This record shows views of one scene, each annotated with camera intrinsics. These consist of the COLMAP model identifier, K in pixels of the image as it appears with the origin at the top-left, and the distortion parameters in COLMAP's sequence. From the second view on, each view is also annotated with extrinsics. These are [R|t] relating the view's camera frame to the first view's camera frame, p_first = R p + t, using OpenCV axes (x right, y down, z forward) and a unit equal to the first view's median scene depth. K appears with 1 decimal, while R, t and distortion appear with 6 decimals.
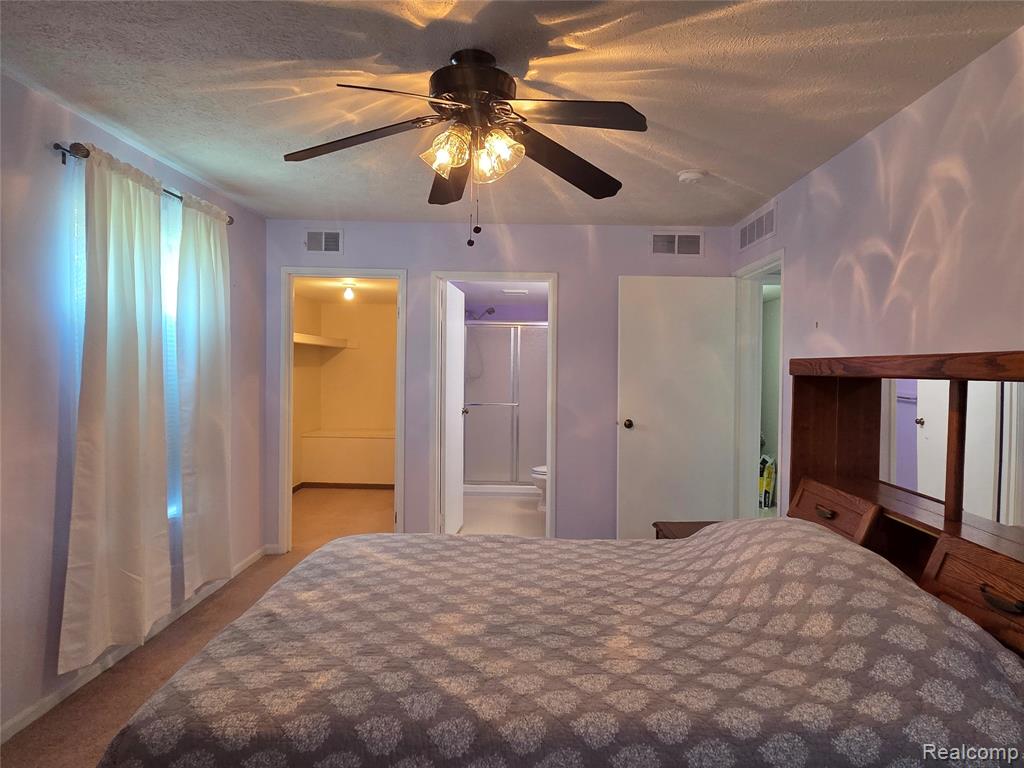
lens RADIAL K [[574.9, 0, 512.0], [0, 574.9, 384.0], [0, 0, 1]] dist [-0.000554, -0.000225]
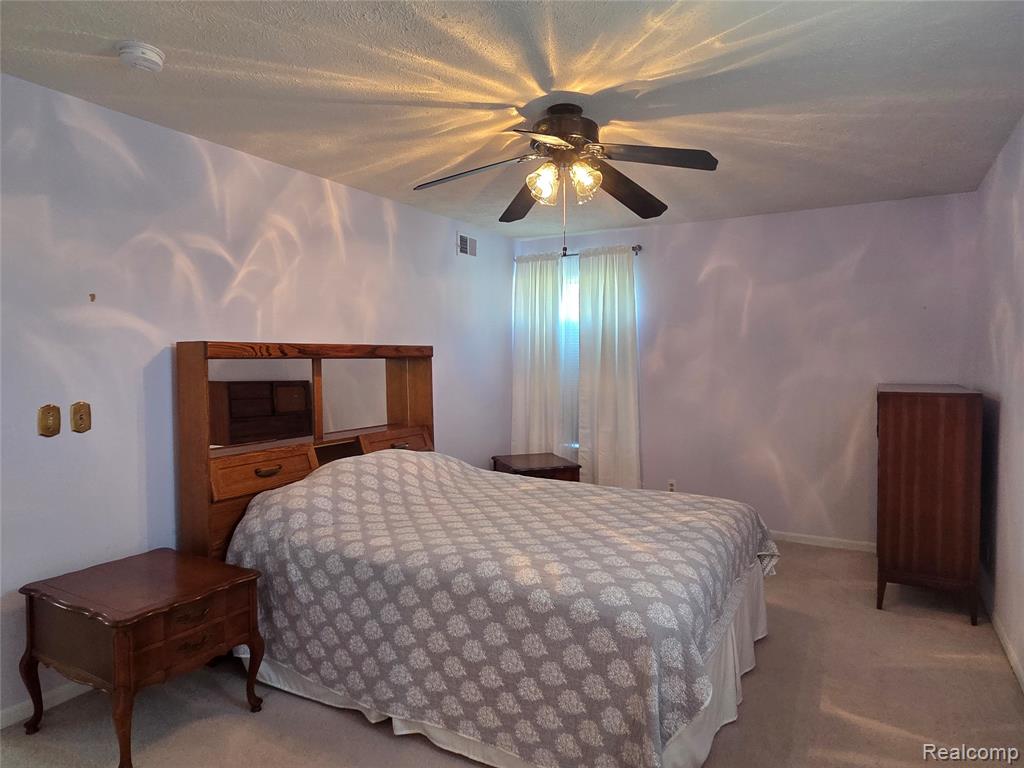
lens RADIAL K [[574.9, 0, 512.0], [0, 574.9, 384.0], [0, 0, 1]] dist [-0.000554, -0.000225]
pose [[-0.858343, -0.032356, 0.512054, -0.580653], [0.008141, 0.997025, 0.076646, -0.051817], [-0.513011, 0.069958, -0.855526, 1.989461]]
